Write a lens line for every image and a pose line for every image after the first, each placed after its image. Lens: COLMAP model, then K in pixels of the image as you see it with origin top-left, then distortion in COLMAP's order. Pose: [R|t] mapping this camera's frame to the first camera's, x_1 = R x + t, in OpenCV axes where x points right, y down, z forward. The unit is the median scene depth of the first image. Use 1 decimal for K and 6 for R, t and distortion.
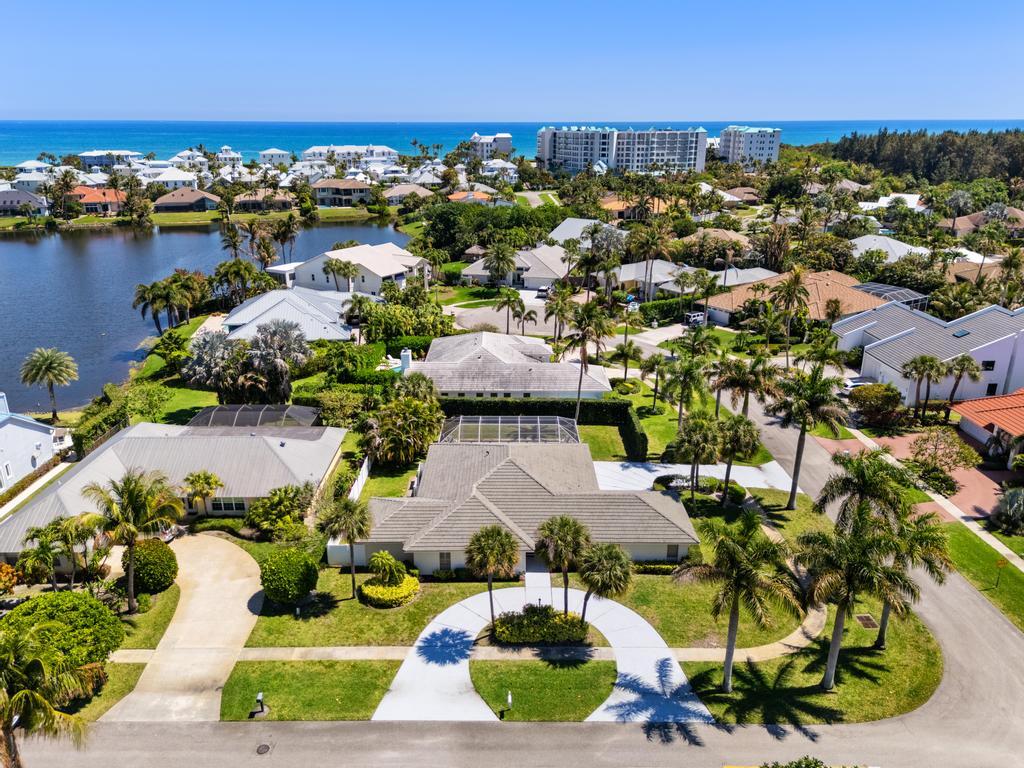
lens RADIAL K [[760.0, 0, 505.8], [0, 760.0, 389.4], [0, 0, 1]] dist [0.064798, -0.054958]
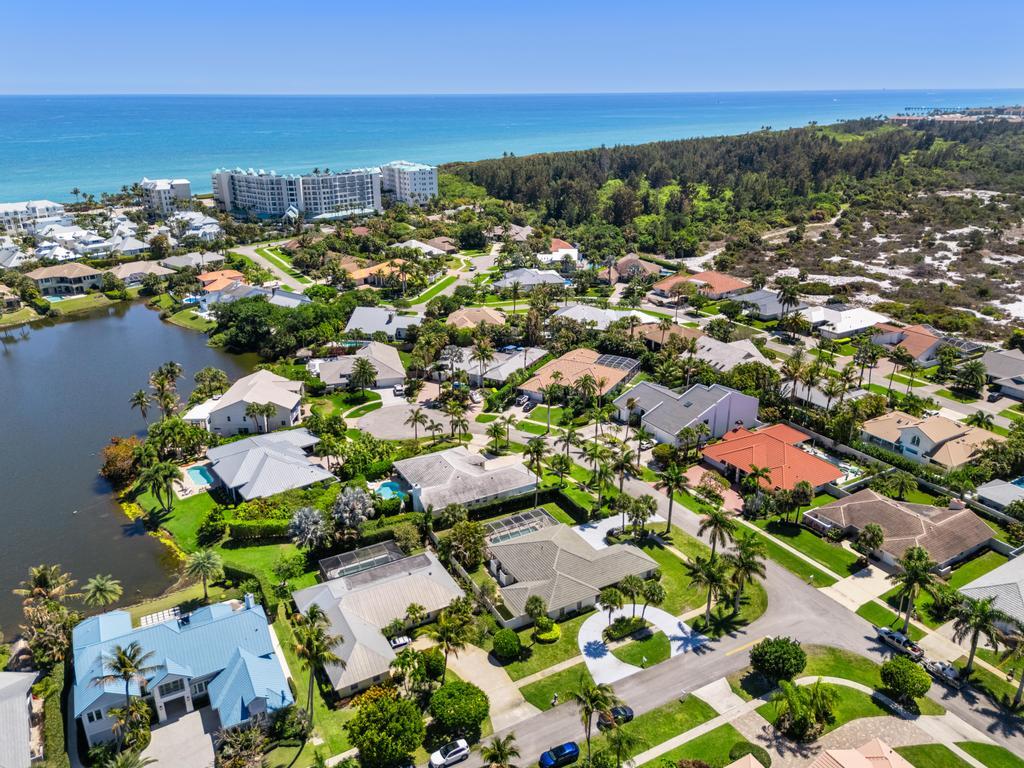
lens RADIAL K [[760.0, 0, 519.3], [0, 760.0, 380.8], [0, 0, 1]] dist [0.064798, -0.054958]
pose [[0.873096, -0.172146, 0.456146, -0.629470], [0.164135, 0.984762, 0.057475, -0.319406], [-0.459090, 0.024688, 0.888047, -0.470472]]
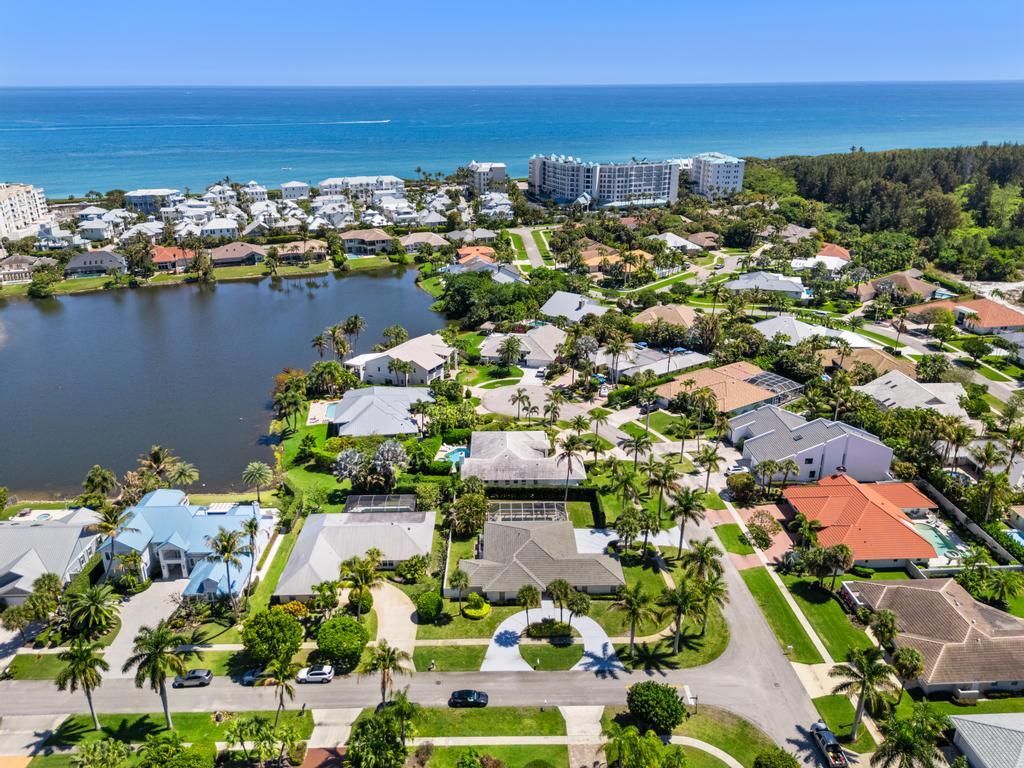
lens RADIAL K [[760.0, 0, 509.8], [0, 760.0, 383.5], [0, 0, 1]] dist [0.064798, -0.054958]
pose [[0.999765, -0.008380, 0.020011, -0.060781], [0.007711, 0.999417, 0.033249, -0.263970], [-0.020278, -0.033087, 0.999247, -0.660475]]
